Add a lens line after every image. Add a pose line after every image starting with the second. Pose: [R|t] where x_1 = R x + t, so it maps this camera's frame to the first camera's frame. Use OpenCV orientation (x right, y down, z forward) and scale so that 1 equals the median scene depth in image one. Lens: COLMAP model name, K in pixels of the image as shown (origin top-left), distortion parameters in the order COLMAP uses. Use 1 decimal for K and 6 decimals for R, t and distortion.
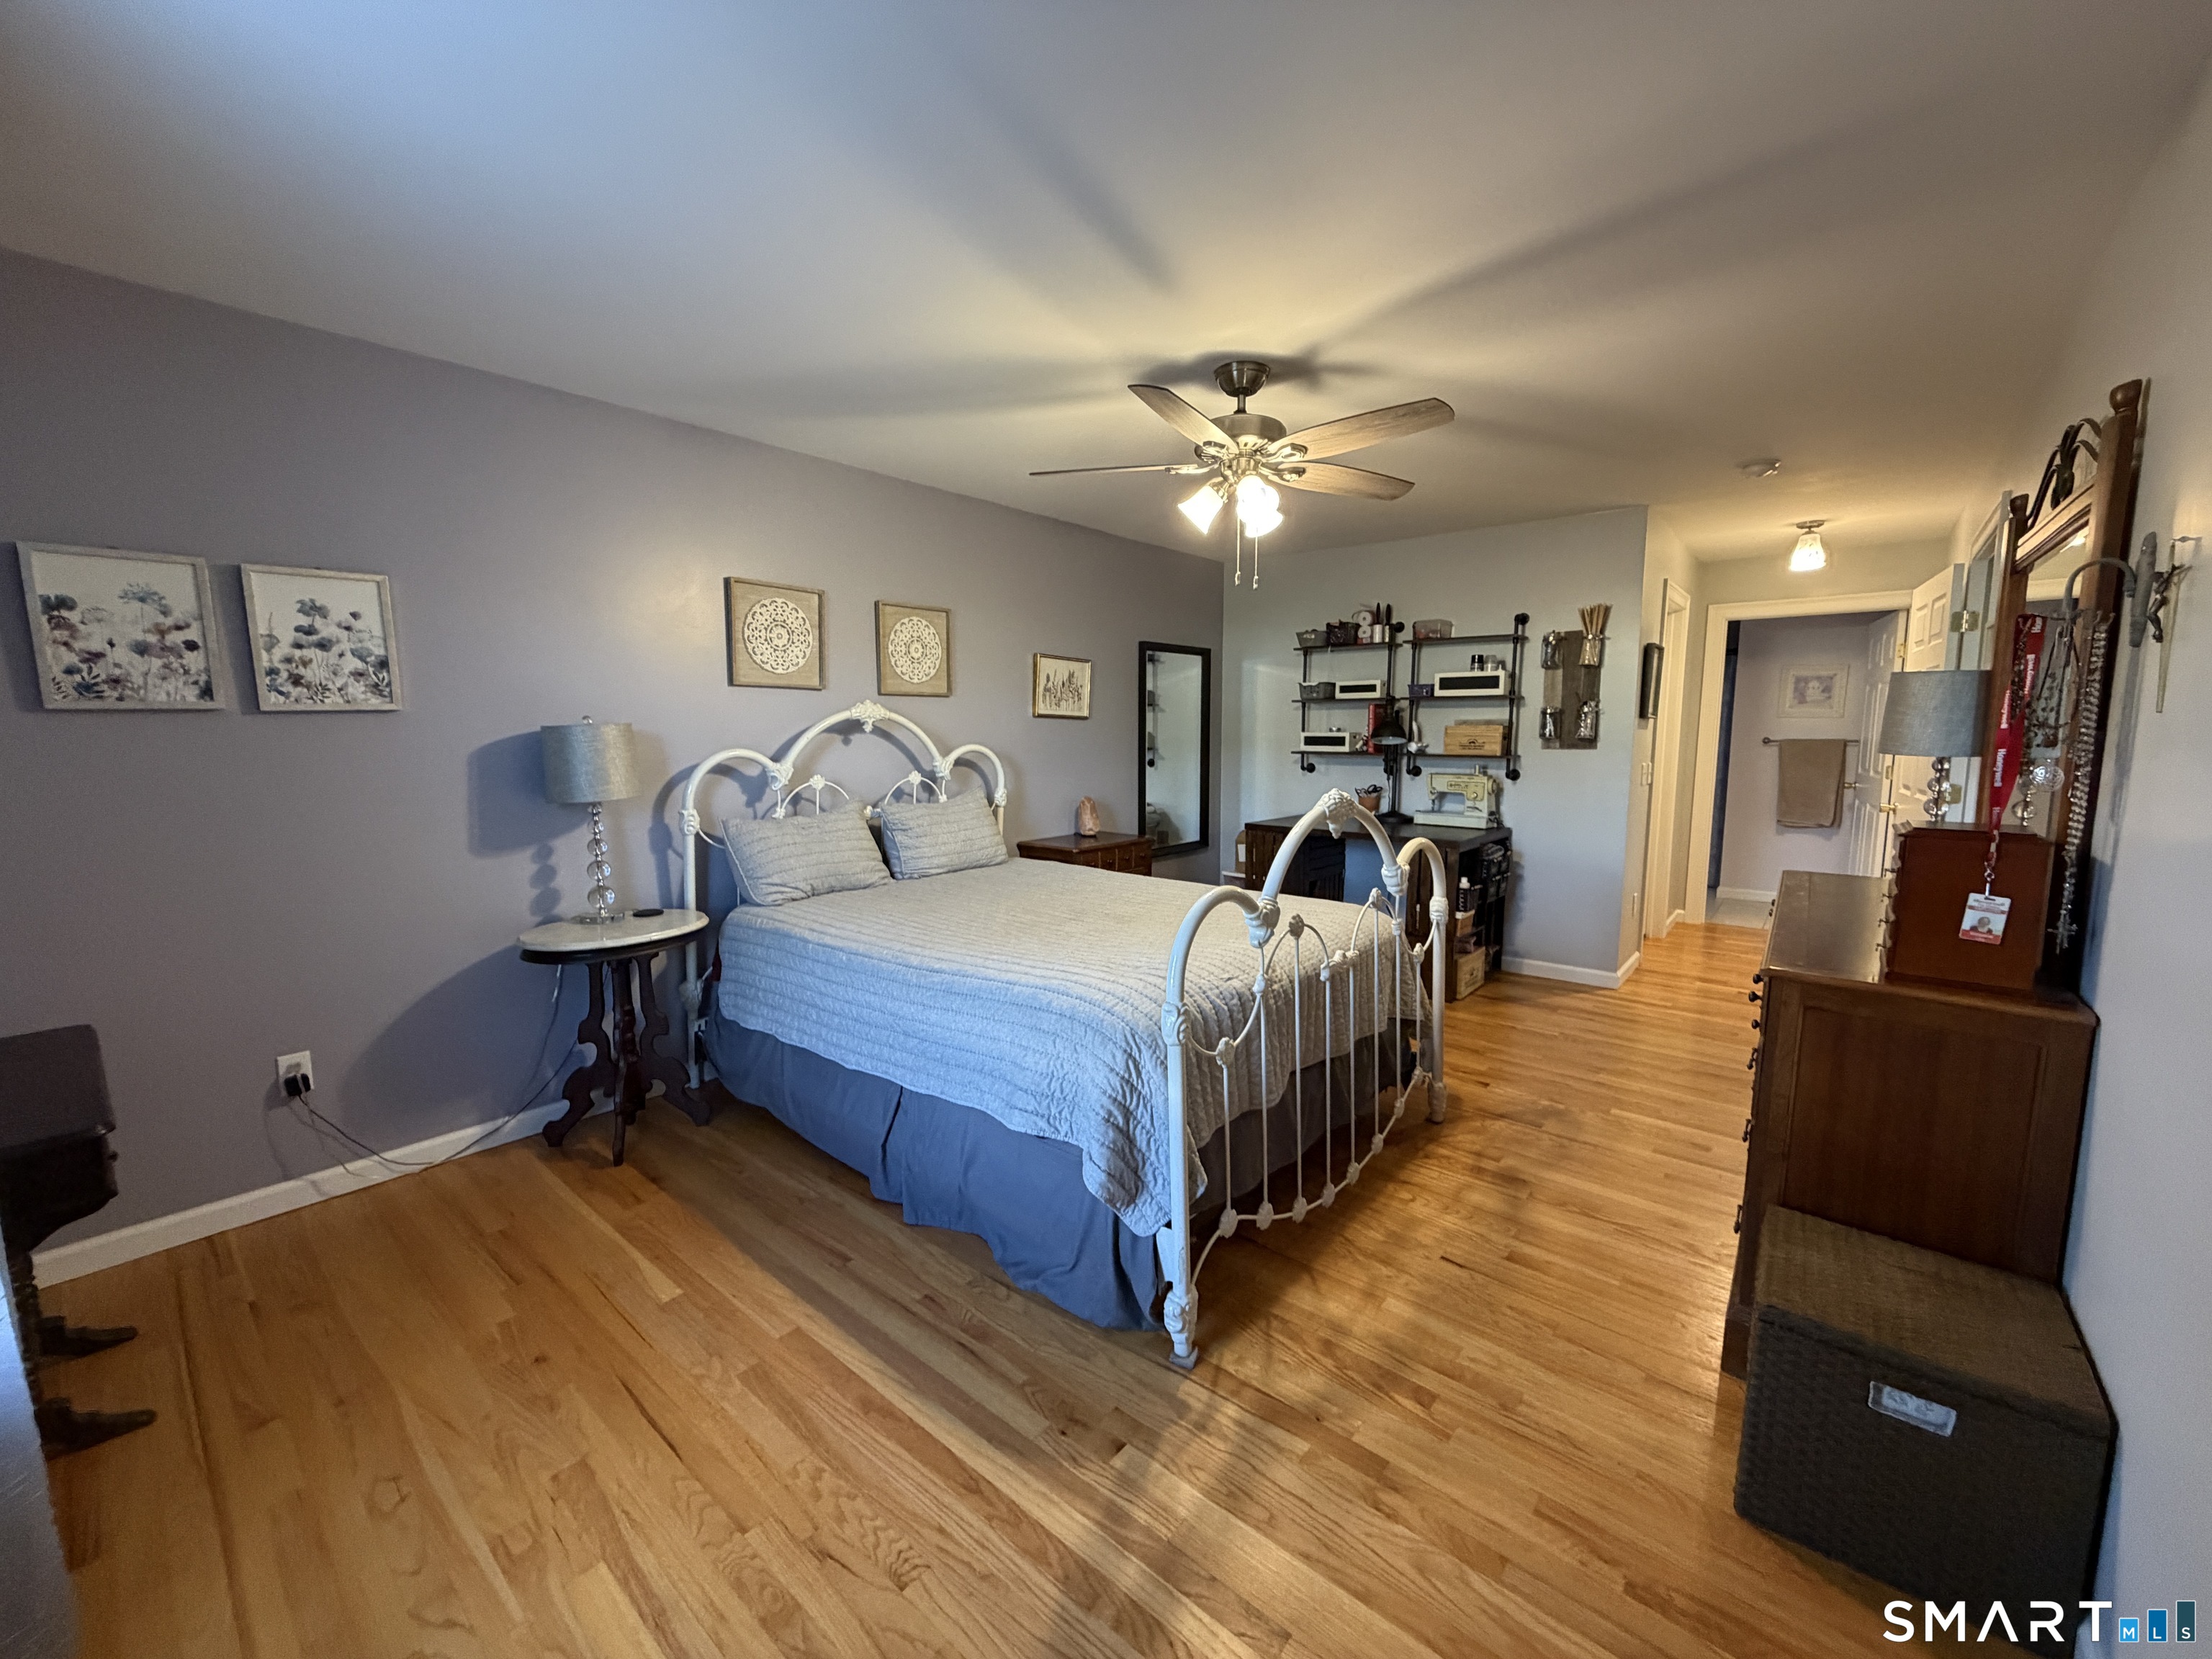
lens RADIAL K [[879.3, 0, 1102.6], [0, 879.3, 826.7], [0, 0, 1]] dist [0.001546, 0.000095]
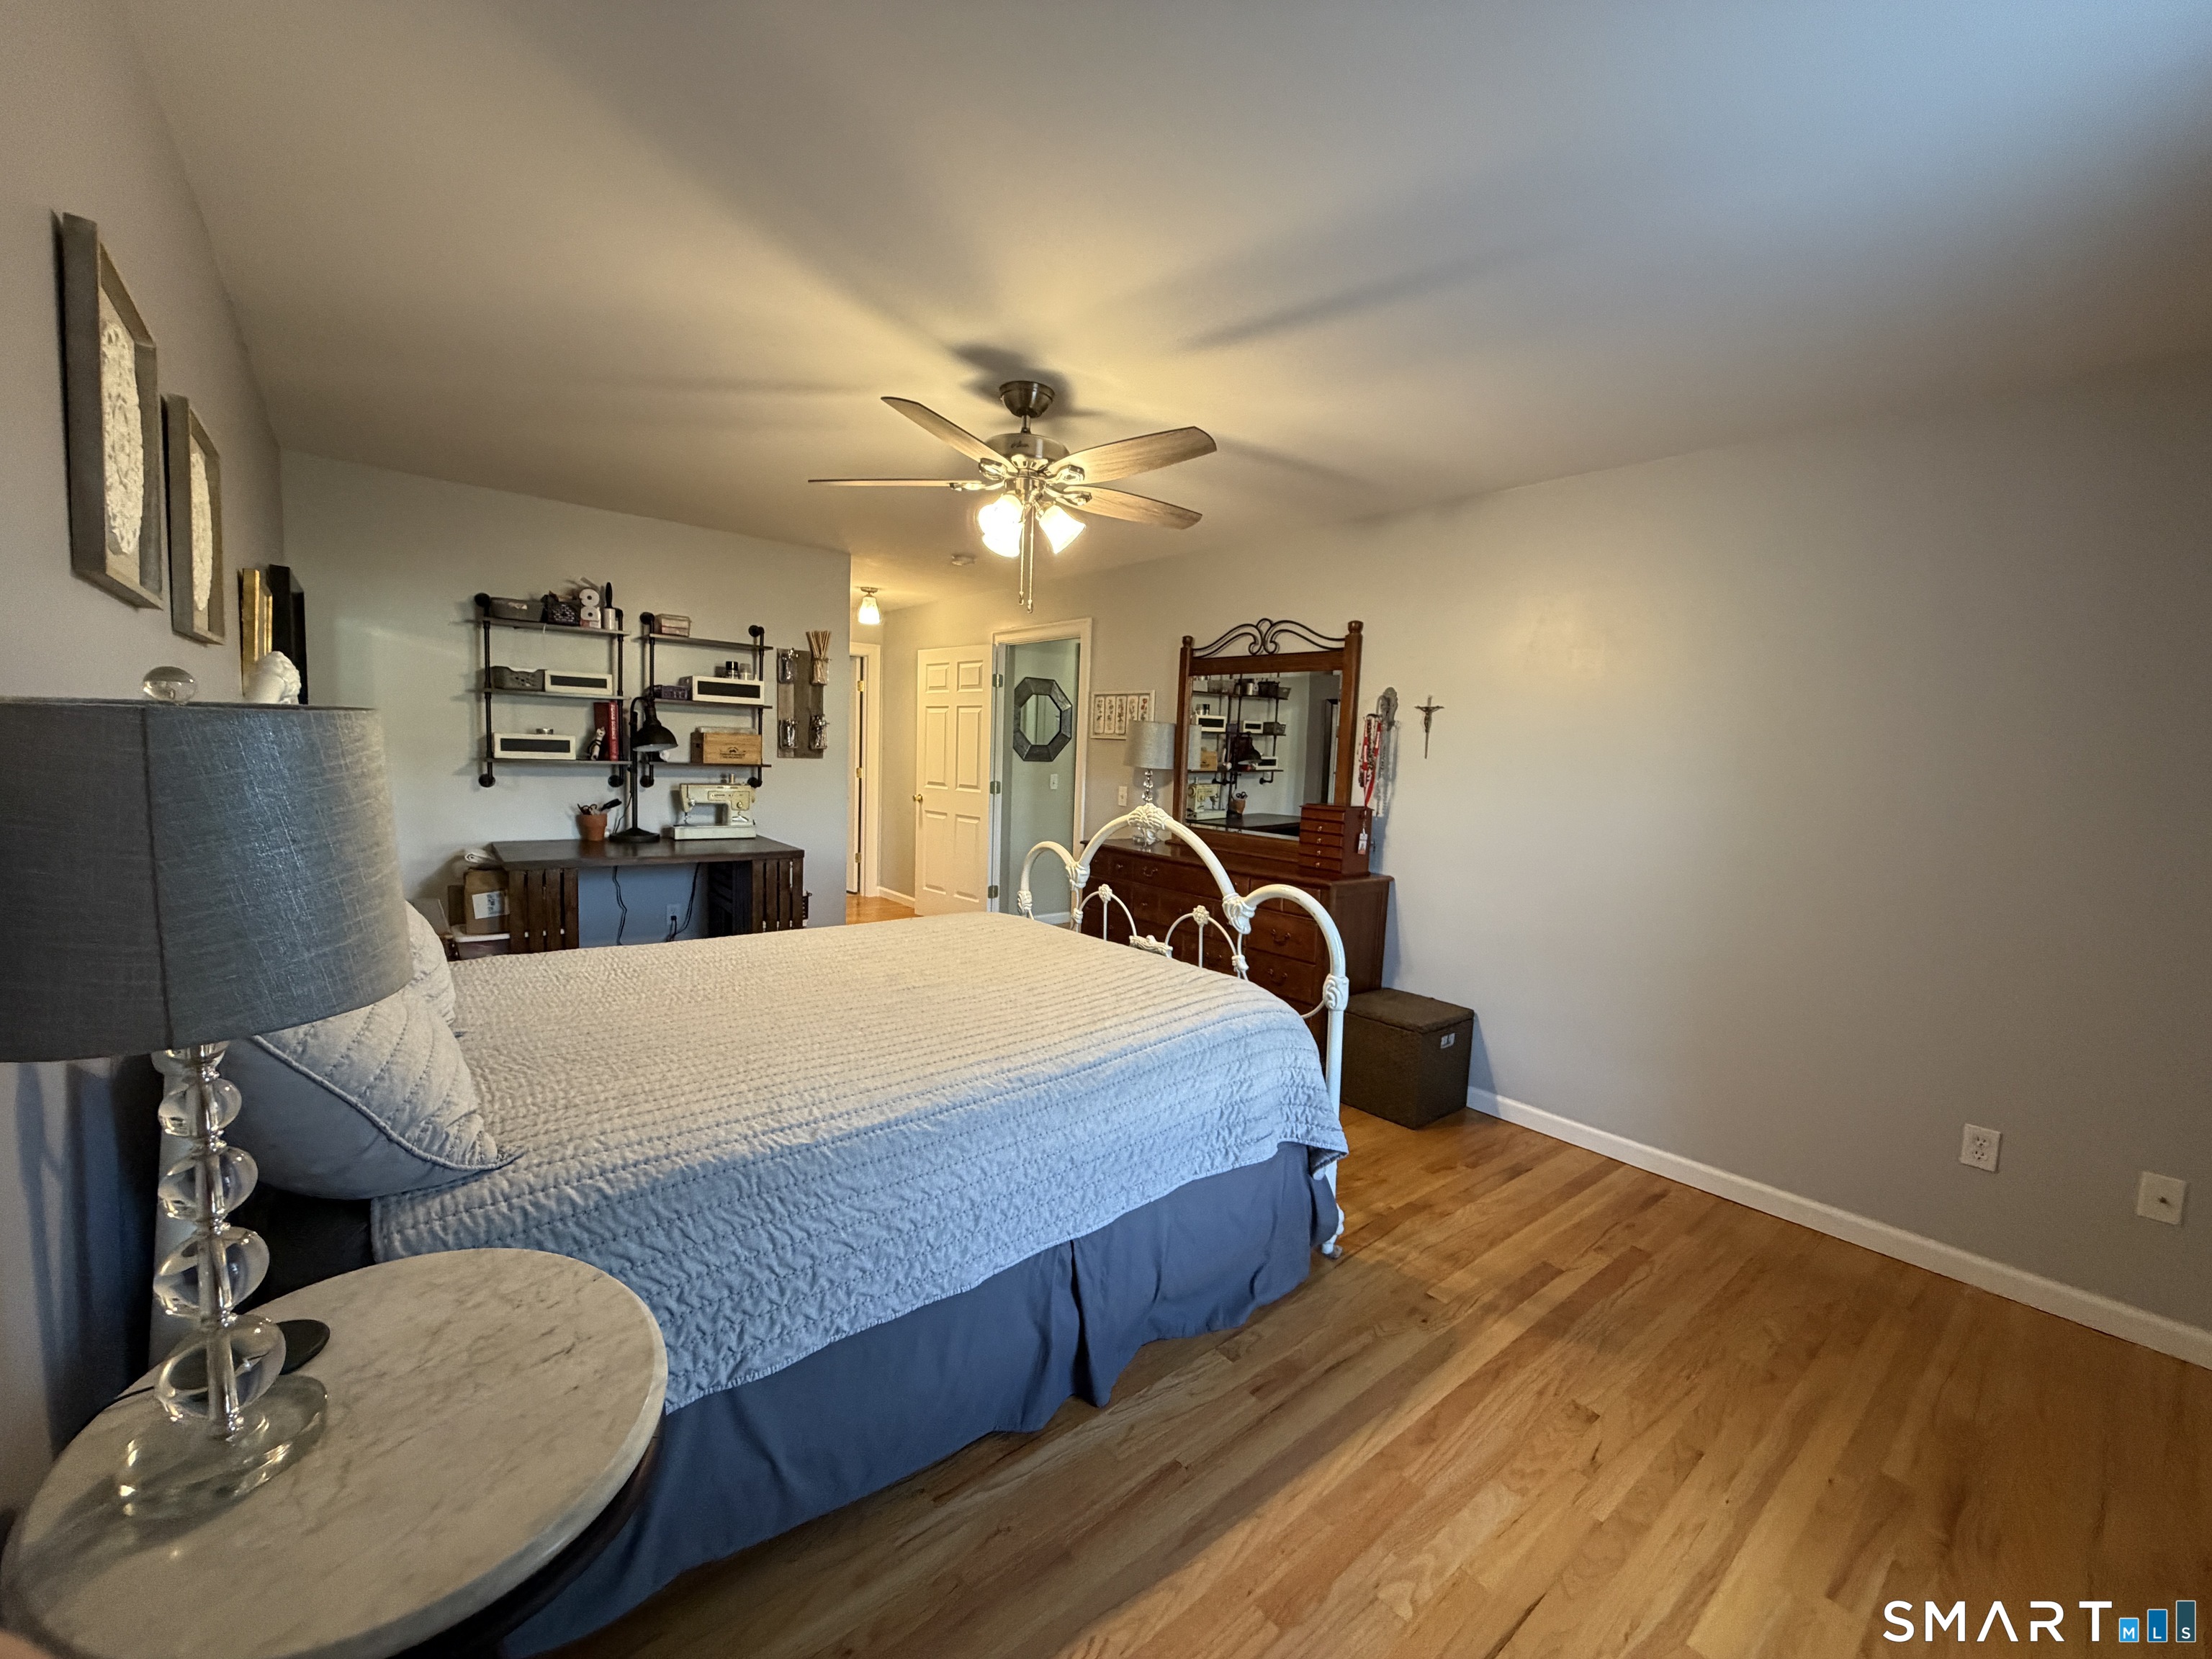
lens RADIAL K [[879.3, 0, 1102.6], [0, 879.3, 826.7], [0, 0, 1]] dist [0.001546, 0.000095]
pose [[0.181913, -0.079049, 0.980132, -0.835898], [0.071149, 0.995209, 0.067059, -0.086341], [-0.980737, 0.057537, 0.186665, 0.749778]]
